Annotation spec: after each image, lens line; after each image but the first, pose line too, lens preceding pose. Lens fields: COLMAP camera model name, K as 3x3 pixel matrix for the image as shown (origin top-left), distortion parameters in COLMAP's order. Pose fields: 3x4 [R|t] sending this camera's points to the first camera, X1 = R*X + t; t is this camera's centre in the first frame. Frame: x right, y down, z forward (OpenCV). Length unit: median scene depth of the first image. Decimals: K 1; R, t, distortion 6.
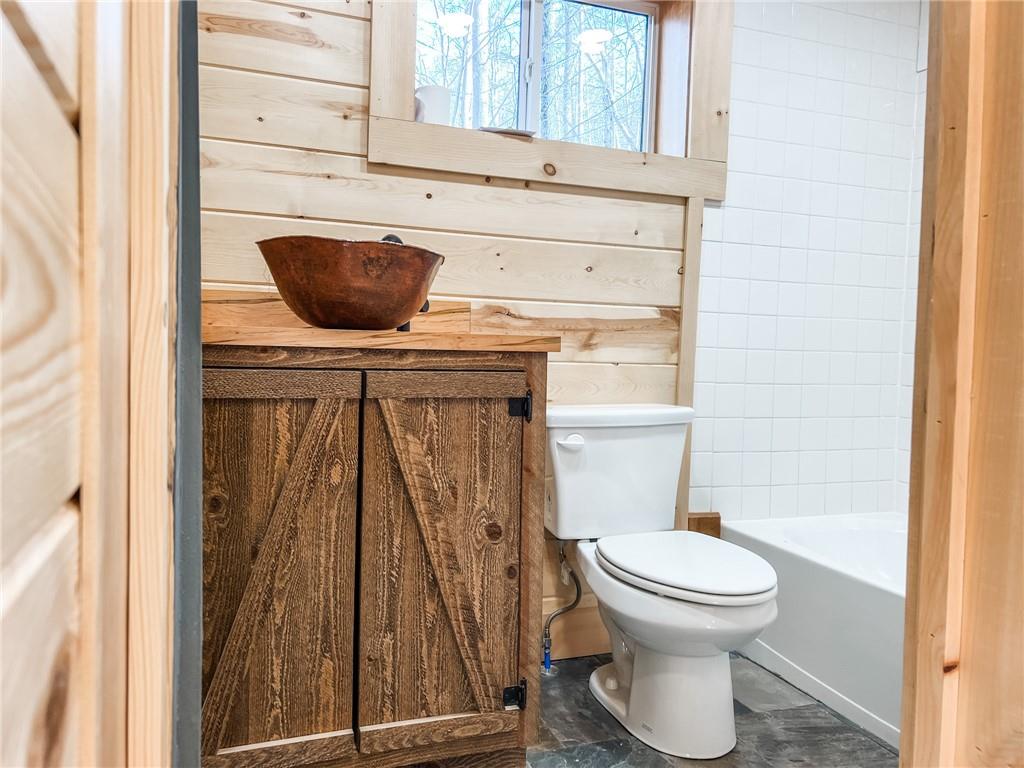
lens RADIAL K [[780.4, 0, 501.0], [0, 780.4, 389.0], [0, 0, 1]] dist [0.054416, -0.061731]
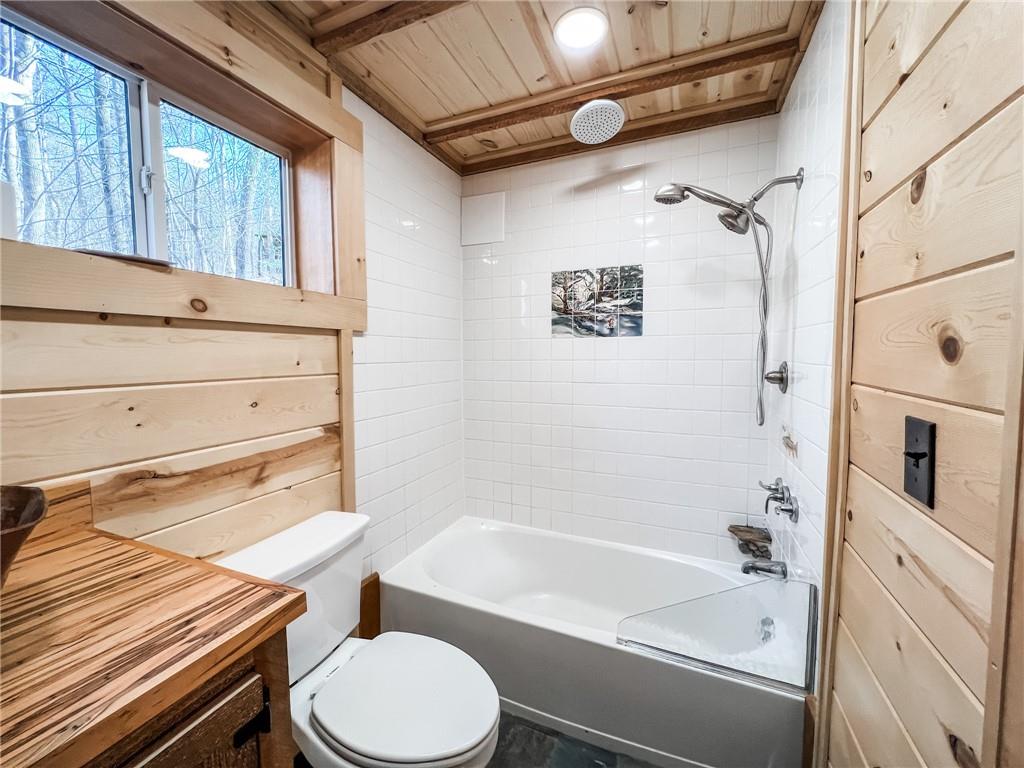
lens RADIAL K [[418.9, 0, 520.8], [0, 418.9, 390.2], [0, 0, 1]] dist [0.000195, -0.000669]
pose [[0.685078, -0.083719, 0.723643, -0.035391], [0.060474, 0.996481, 0.058032, -0.174857], [-0.725955, 0.004005, 0.687730, 0.379179]]
